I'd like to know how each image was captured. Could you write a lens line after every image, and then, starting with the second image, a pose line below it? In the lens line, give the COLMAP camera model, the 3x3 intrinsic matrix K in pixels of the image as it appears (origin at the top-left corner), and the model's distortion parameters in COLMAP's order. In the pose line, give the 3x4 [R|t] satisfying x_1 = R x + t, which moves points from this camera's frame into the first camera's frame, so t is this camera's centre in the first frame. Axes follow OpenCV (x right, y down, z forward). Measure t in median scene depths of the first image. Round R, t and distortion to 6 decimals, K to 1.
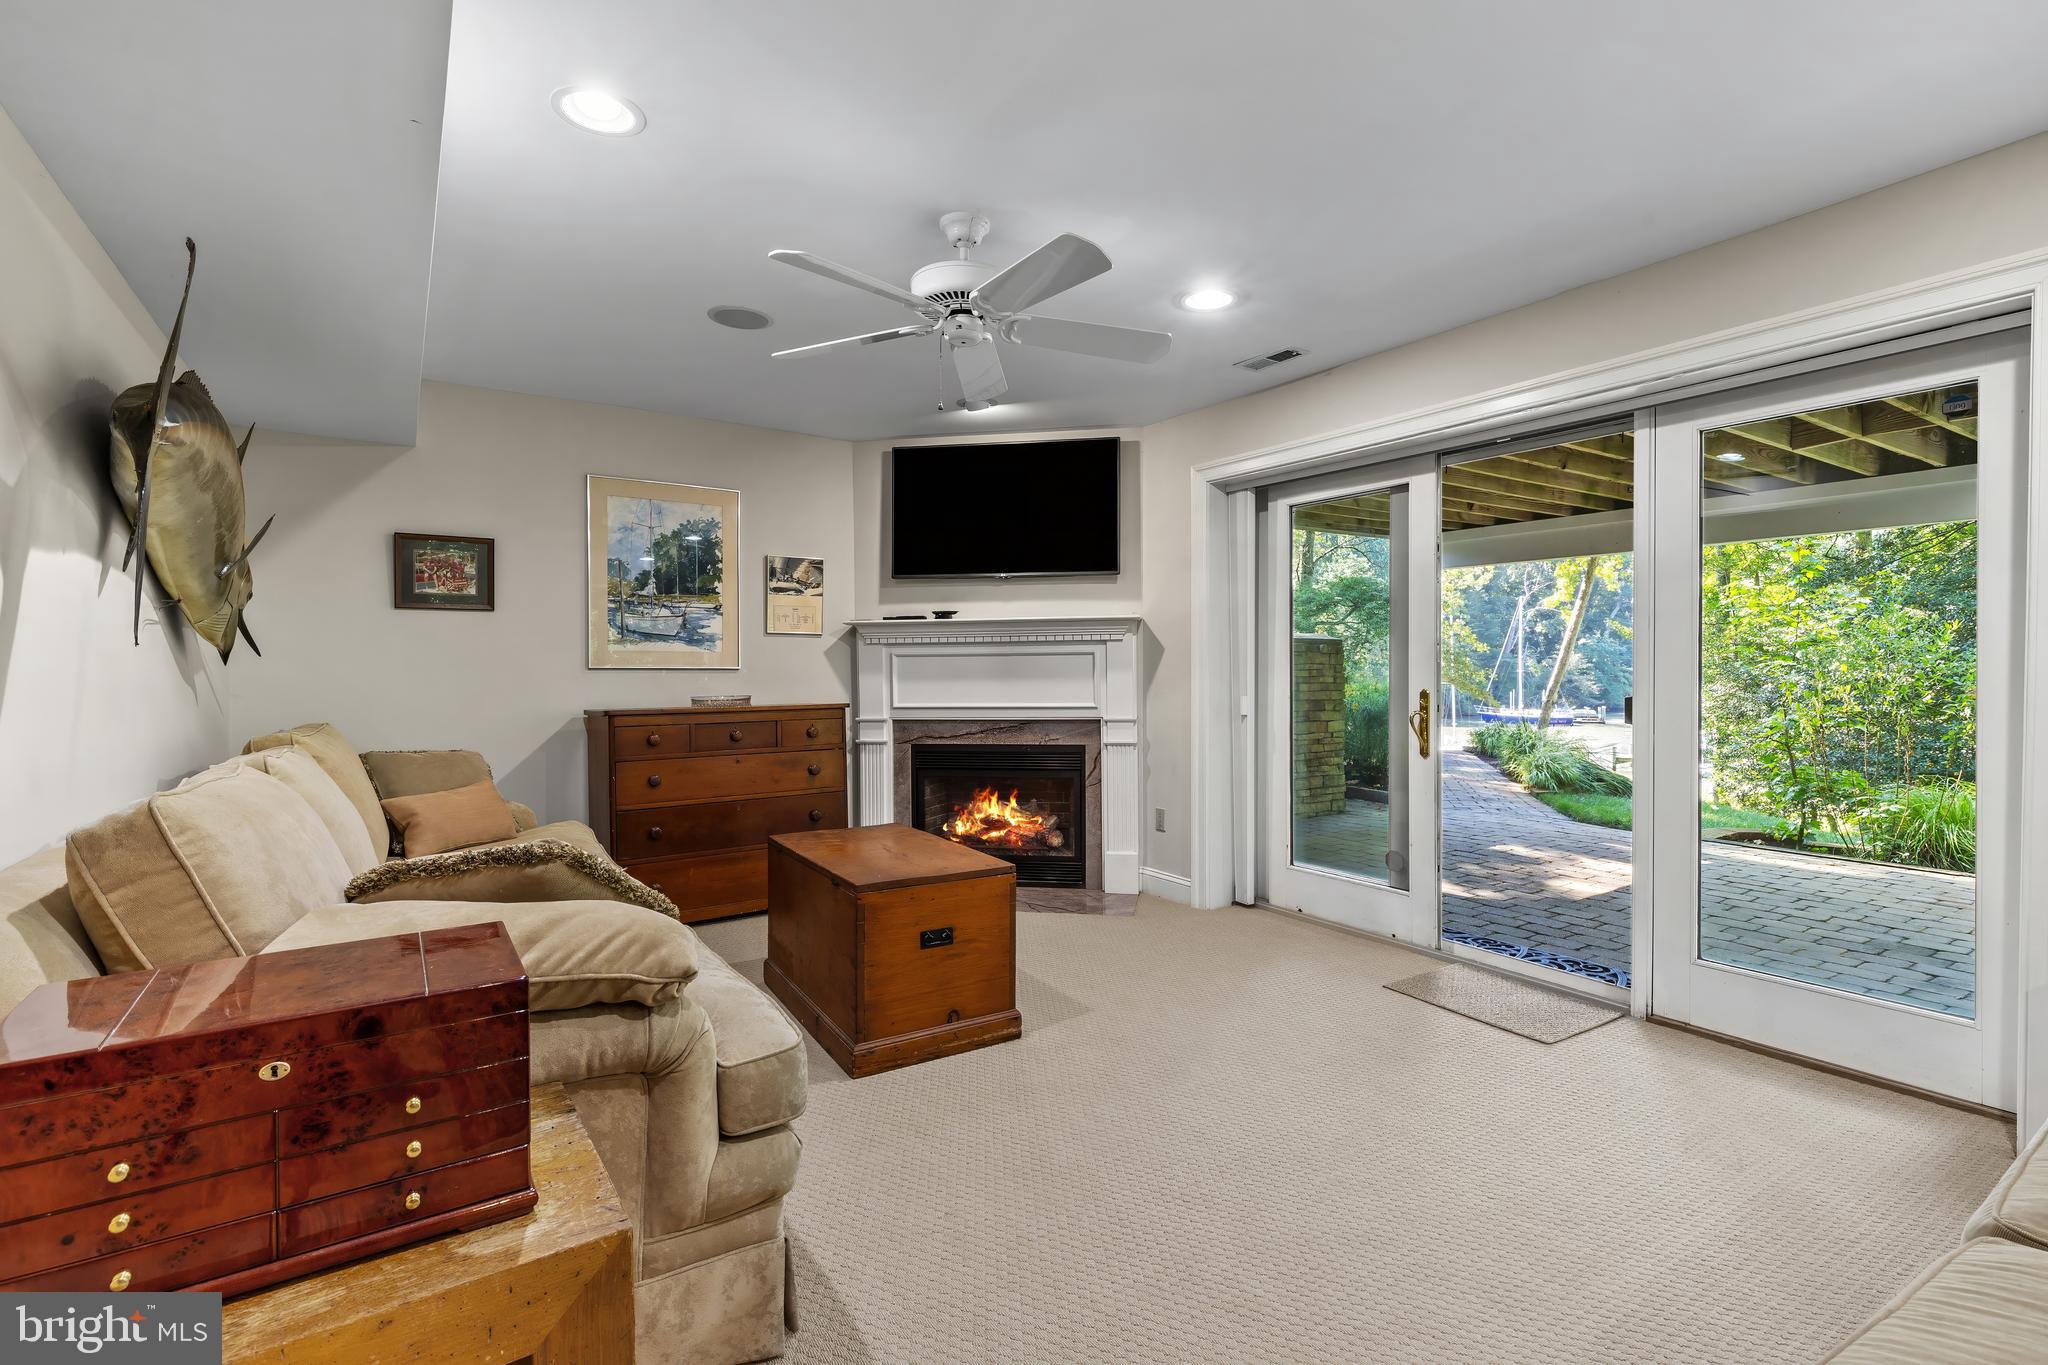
lens RADIAL K [[939.5, 0, 1026.3], [0, 939.5, 689.1], [0, 0, 1]] dist [0.002621, 0.000329]
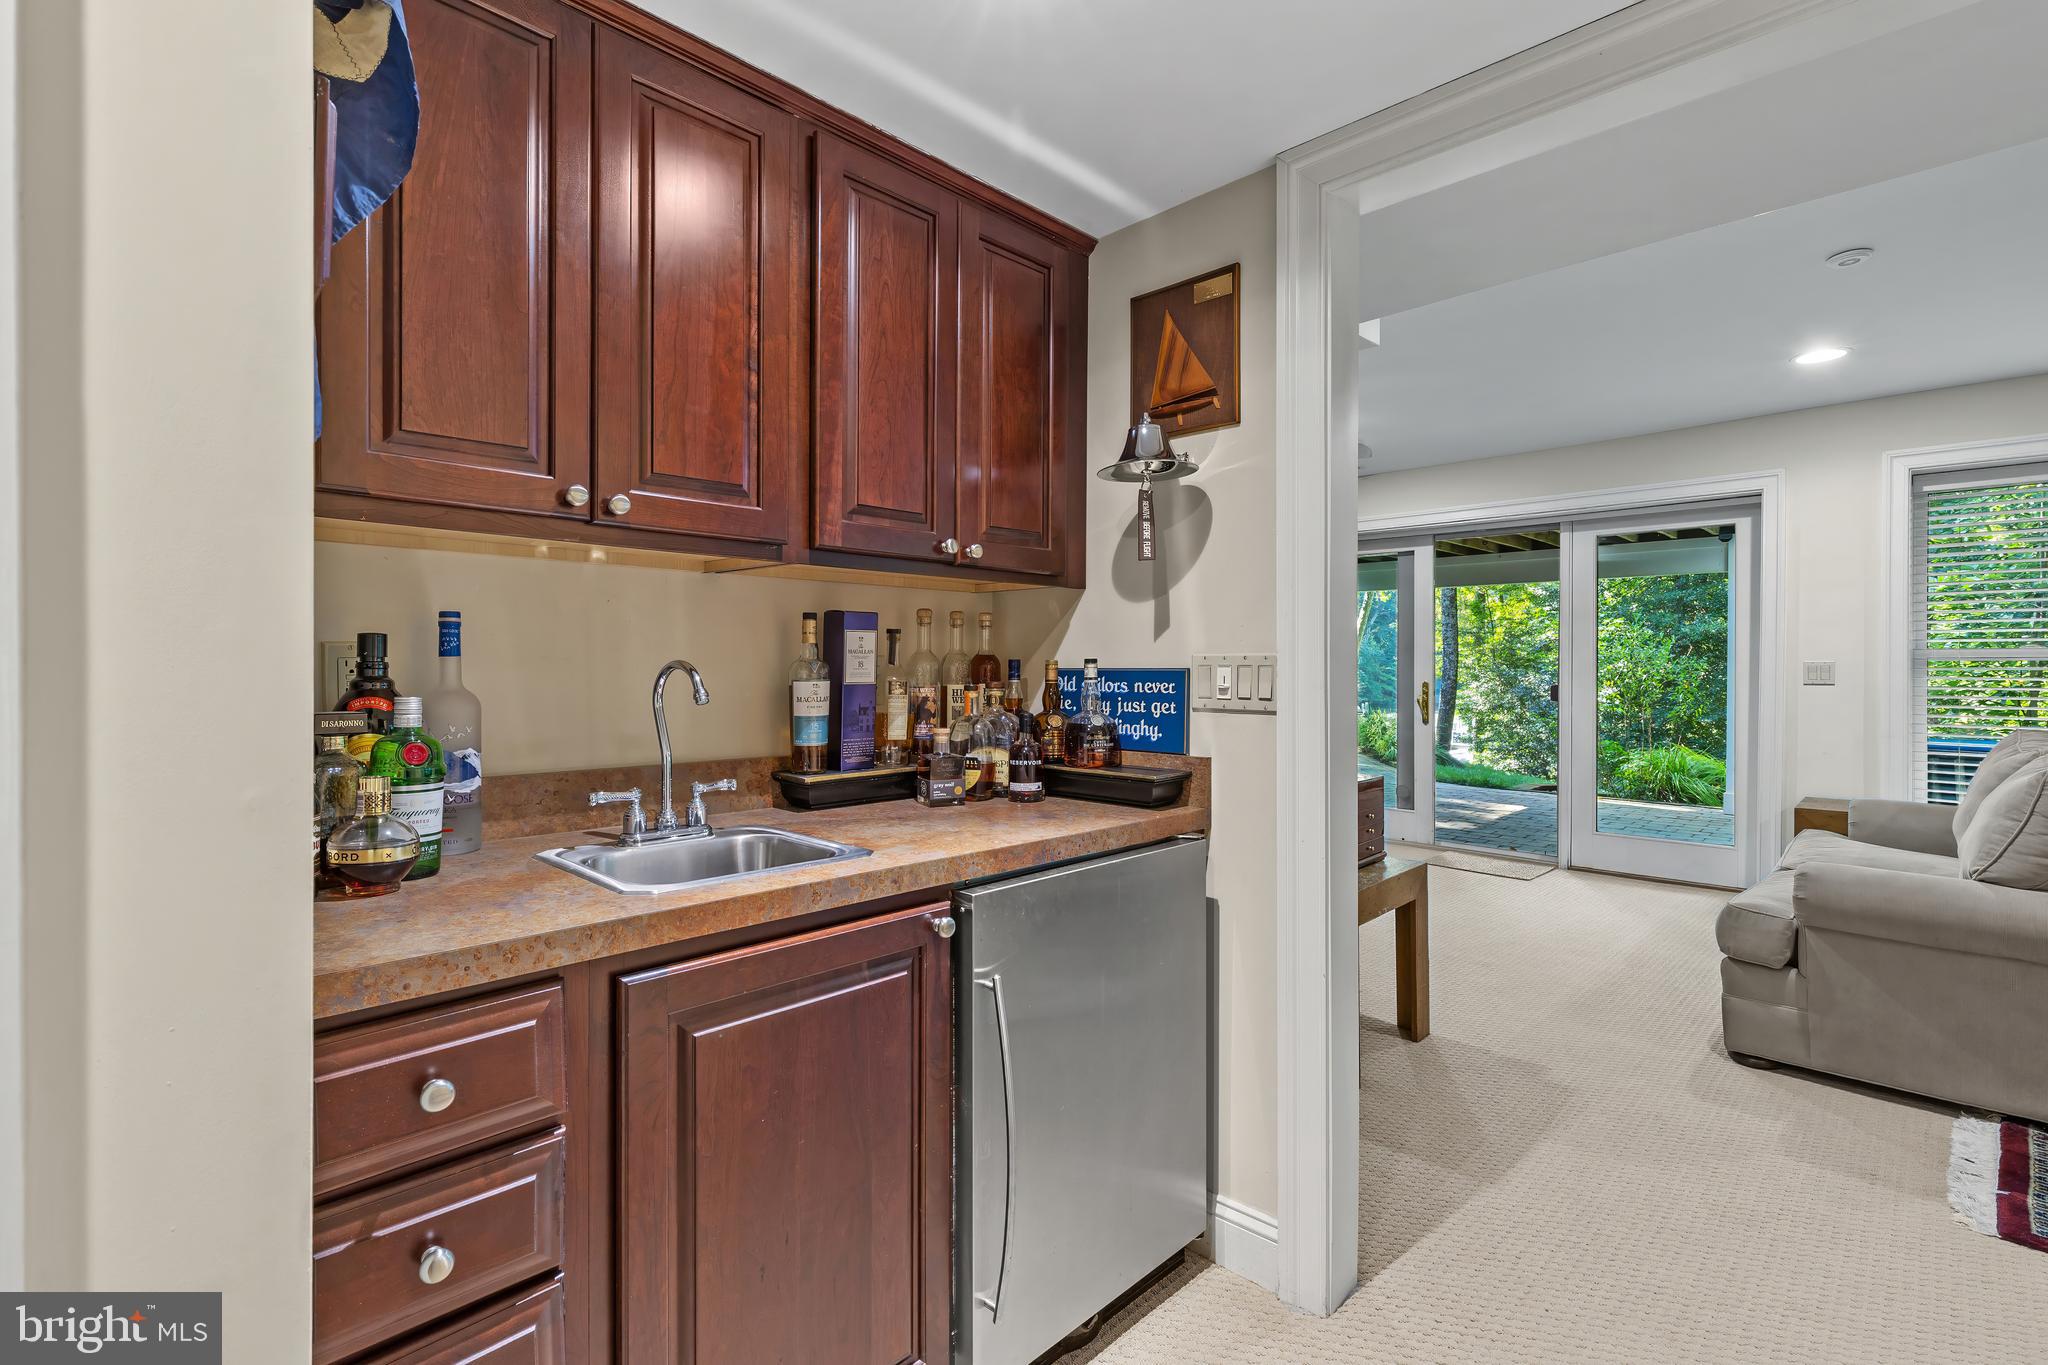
lens RADIAL K [[939.5, 0, 1026.3], [0, 939.5, 689.1], [0, 0, 1]] dist [0.002621, 0.000329]
pose [[0.975703, 0.002573, 0.219083, -0.474130], [-0.001913, 0.999993, -0.003223, 0.016229], [-0.219090, 0.002726, 0.975701, -0.326414]]
